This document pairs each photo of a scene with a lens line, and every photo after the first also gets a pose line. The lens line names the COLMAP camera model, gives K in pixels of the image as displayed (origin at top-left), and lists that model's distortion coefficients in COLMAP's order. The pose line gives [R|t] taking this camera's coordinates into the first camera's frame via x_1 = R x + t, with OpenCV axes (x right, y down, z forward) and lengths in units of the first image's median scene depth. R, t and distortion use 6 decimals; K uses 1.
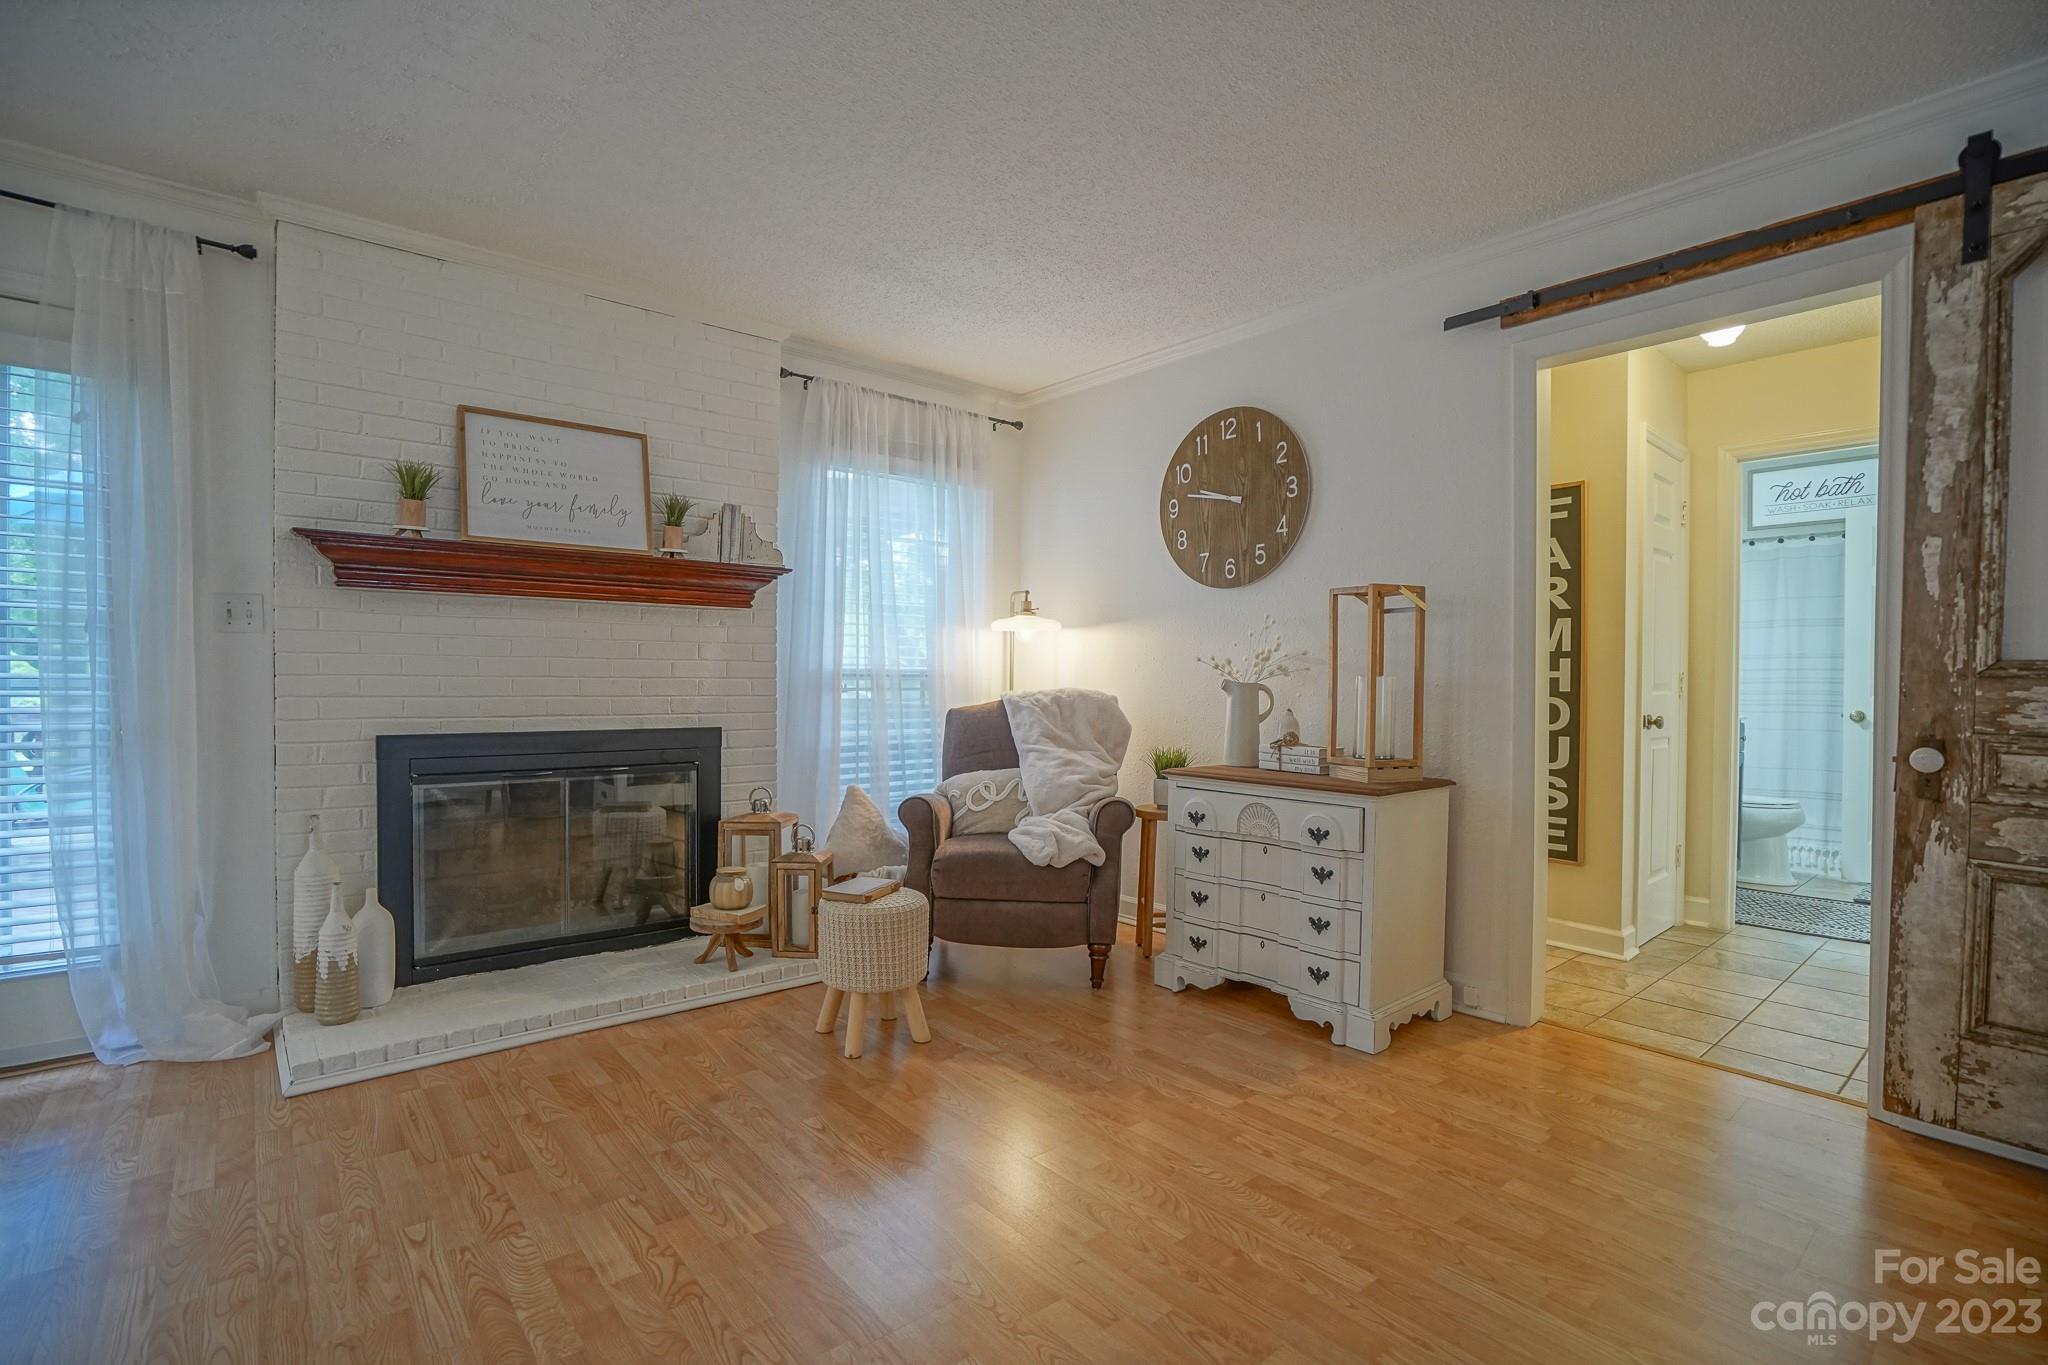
lens RADIAL K [[951.6, 0, 1025.2], [0, 951.6, 695.1], [0, 0, 1]] dist [-0.060094, 0.027188]
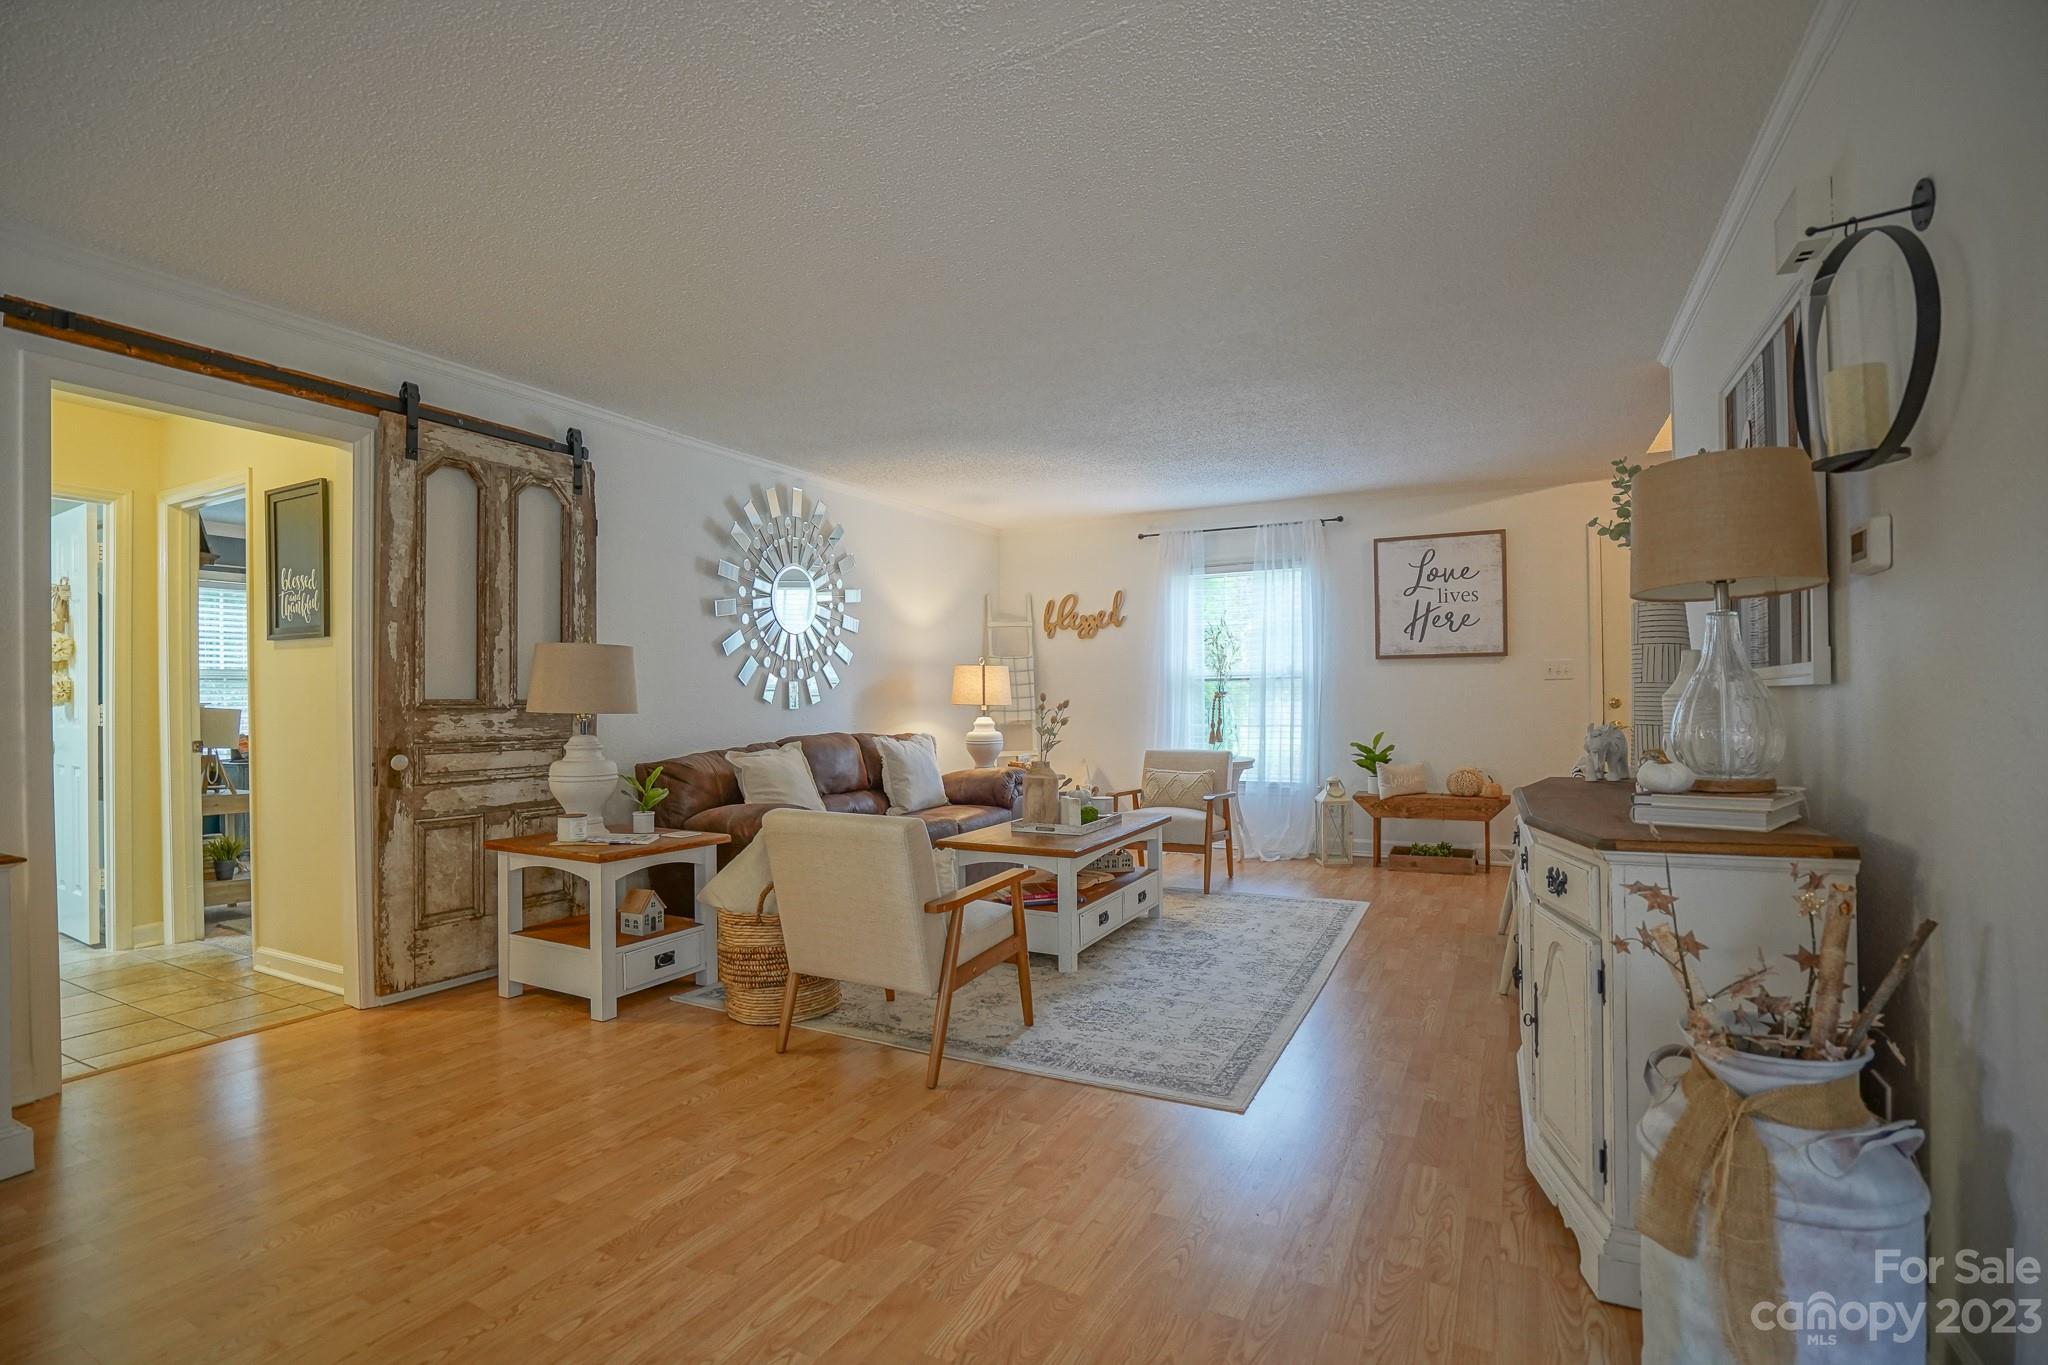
lens RADIAL K [[950.1, 0, 1015.9], [0, 950.1, 689.4], [0, 0, 1]] dist [-0.061791, 0.027551]
pose [[-0.361619, 0.003187, 0.932320, -0.624729], [0.024261, 0.999688, 0.005992, -0.027344], [-0.932010, 0.024786, -0.361584, 0.407549]]
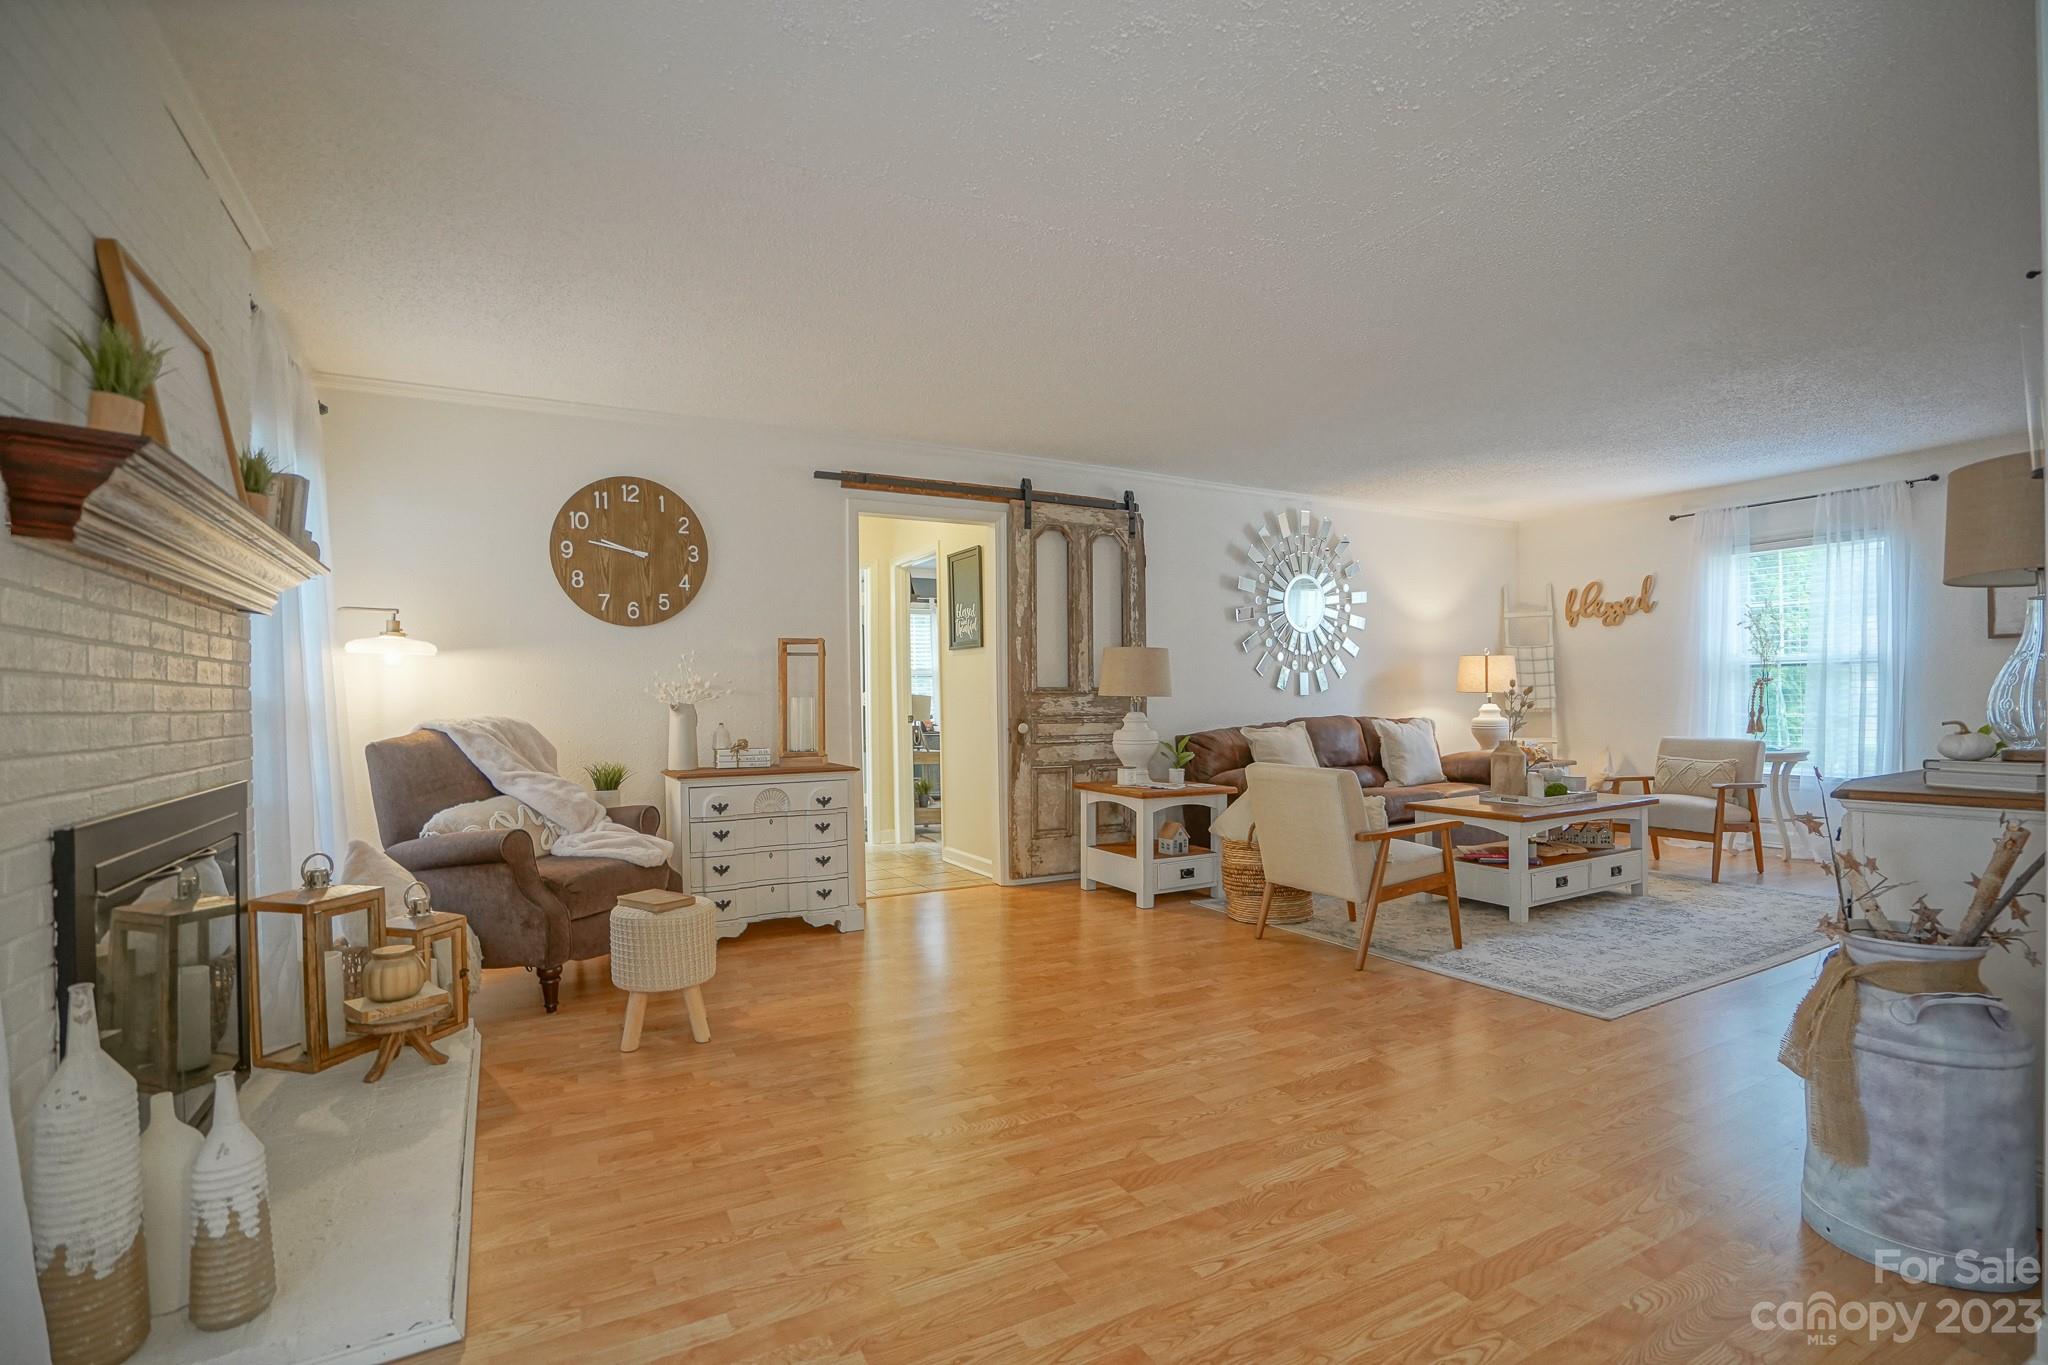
lens RADIAL K [[951.6, 0, 1025.2], [0, 951.6, 695.1], [0, 0, 1]] dist [-0.060094, 0.027188]
pose [[0.205075, -0.010109, 0.978694, -1.030474], [0.031045, 0.999511, 0.003819, -0.018298], [-0.978254, 0.029600, 0.205288, 0.330699]]
